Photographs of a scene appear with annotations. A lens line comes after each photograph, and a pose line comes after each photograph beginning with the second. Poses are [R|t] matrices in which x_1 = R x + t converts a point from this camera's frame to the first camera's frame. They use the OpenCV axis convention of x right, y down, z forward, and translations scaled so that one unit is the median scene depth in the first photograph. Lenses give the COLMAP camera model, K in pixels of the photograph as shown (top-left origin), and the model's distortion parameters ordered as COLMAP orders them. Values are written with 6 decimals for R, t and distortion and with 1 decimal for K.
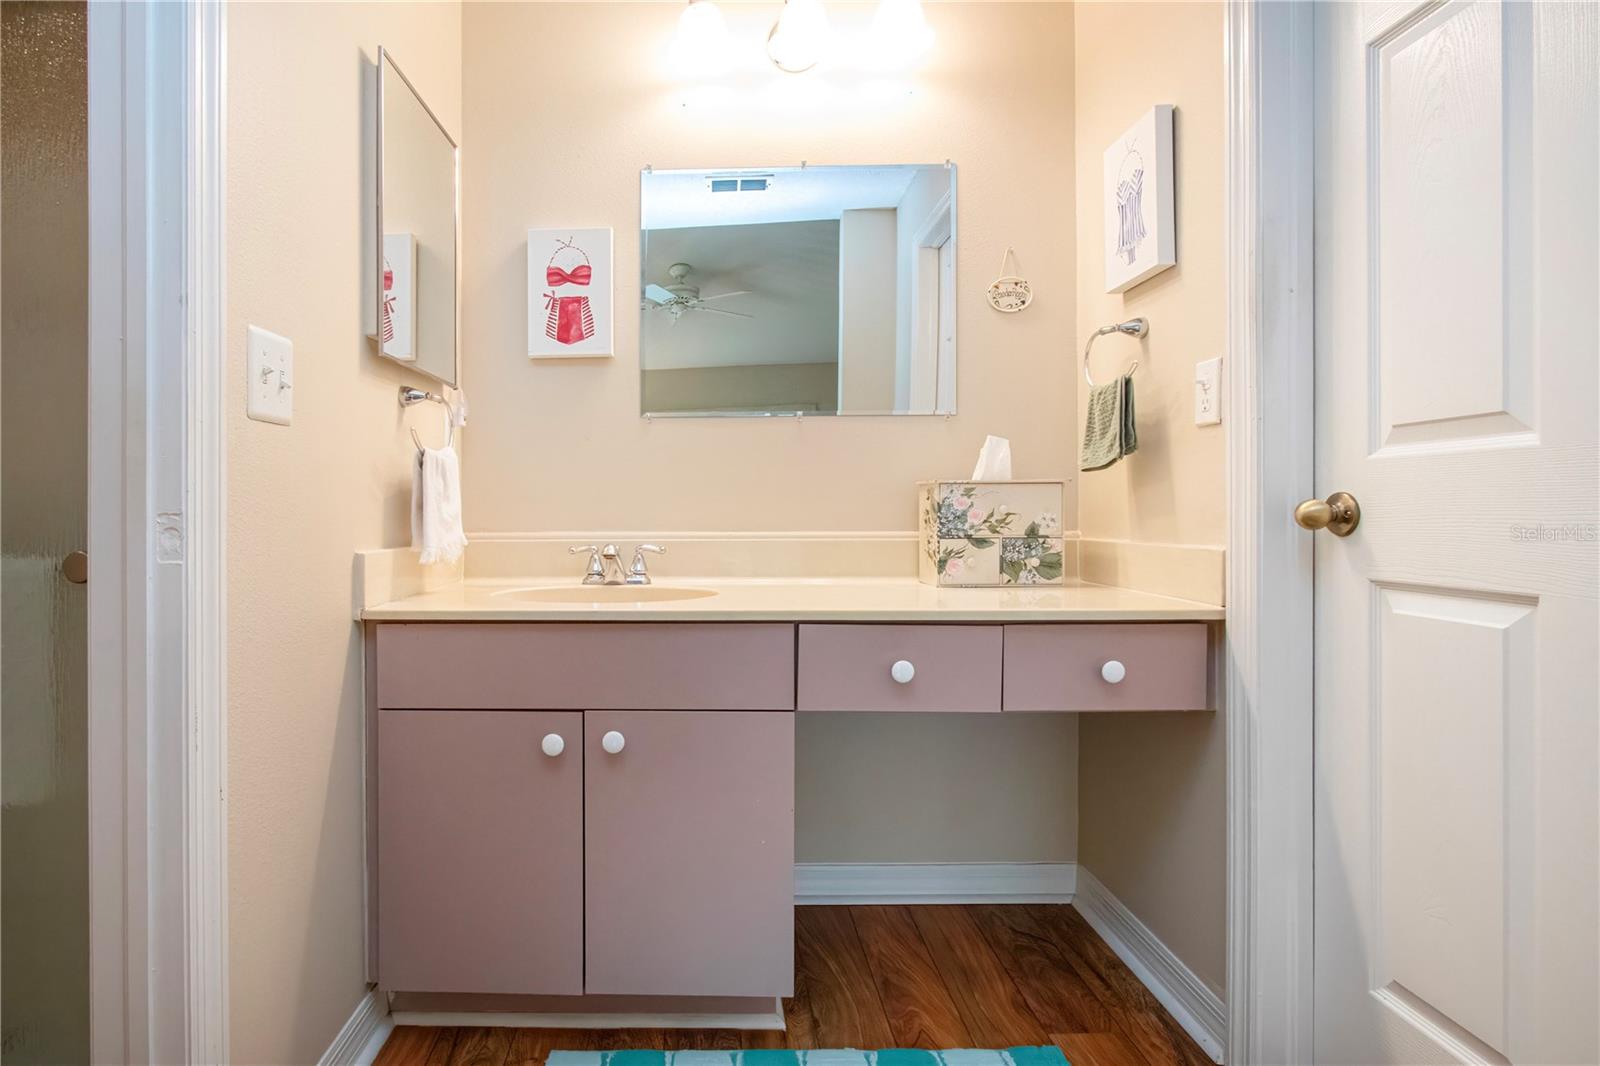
lens RADIAL K [[802.6, 0, 682.7], [0, 802.6, 517.8], [0, 0, 1]] dist [-0.001679, 0.000198]
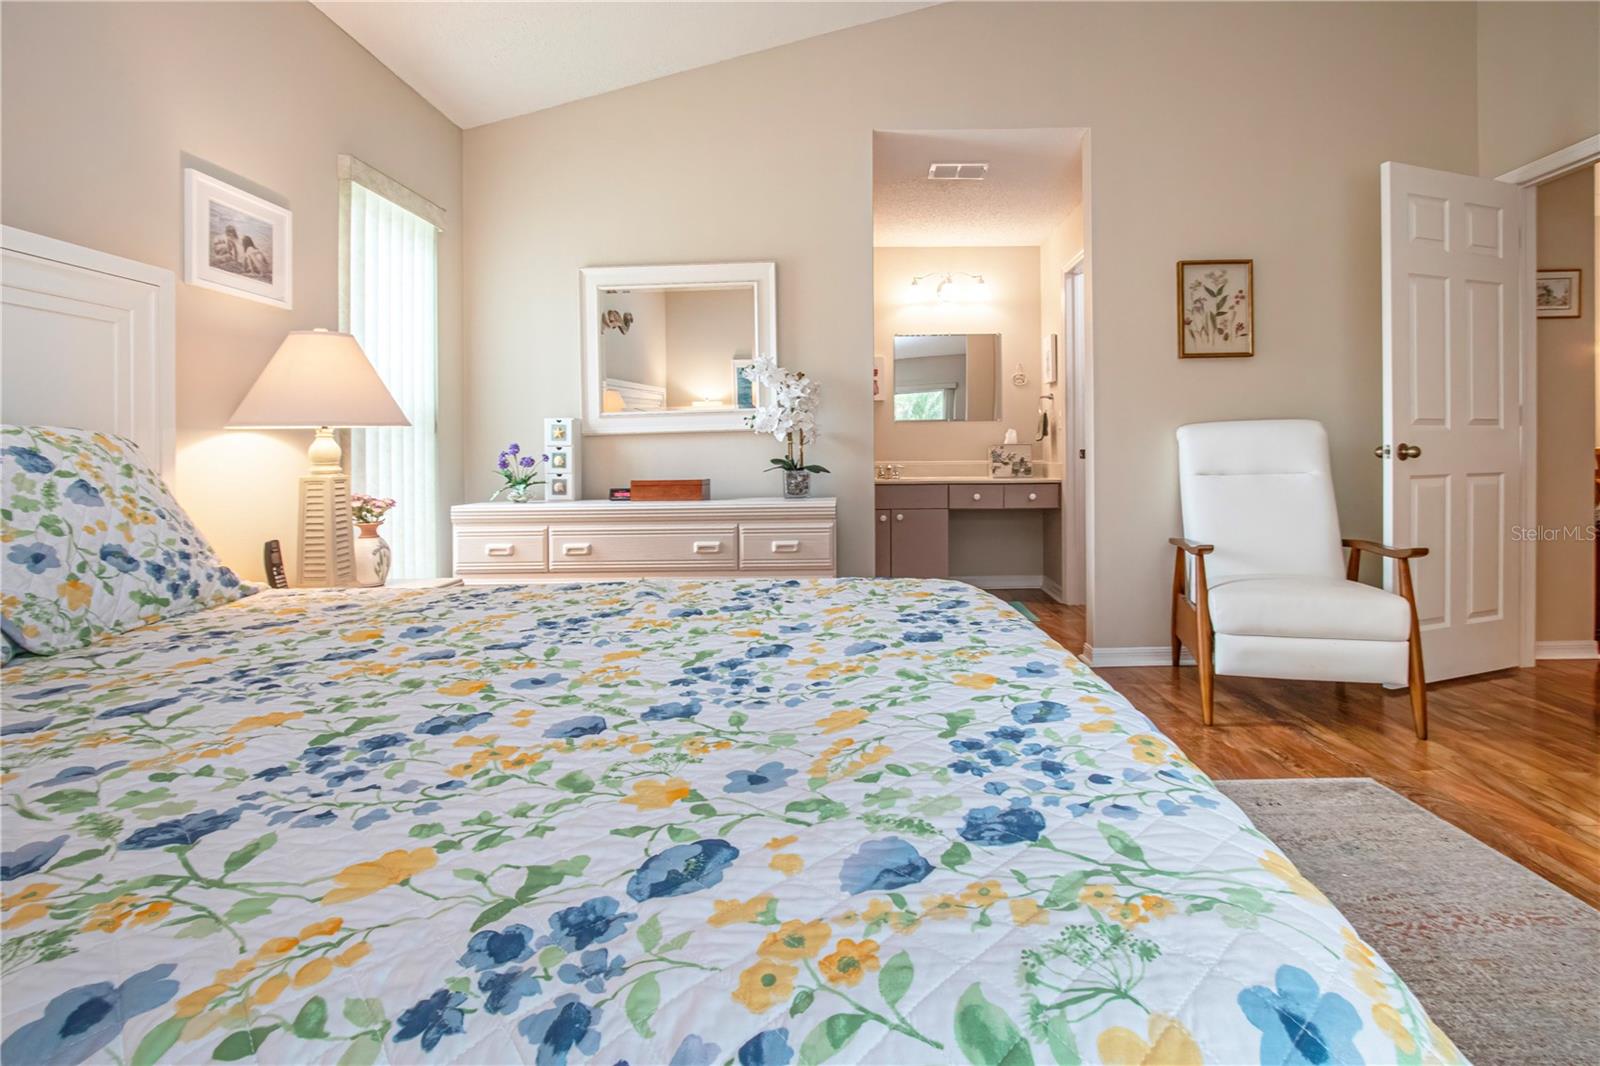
lens RADIAL K [[799.0, 0, 845.5], [0, 799.0, 464.8], [0, 0, 1]] dist [-0.023265, -0.000079]
pose [[0.999228, -0.007548, 0.038566, -0.380730], [0.007593, 0.999971, -0.001009, 0.033484], [-0.038557, 0.001301, 0.999256, -2.115392]]
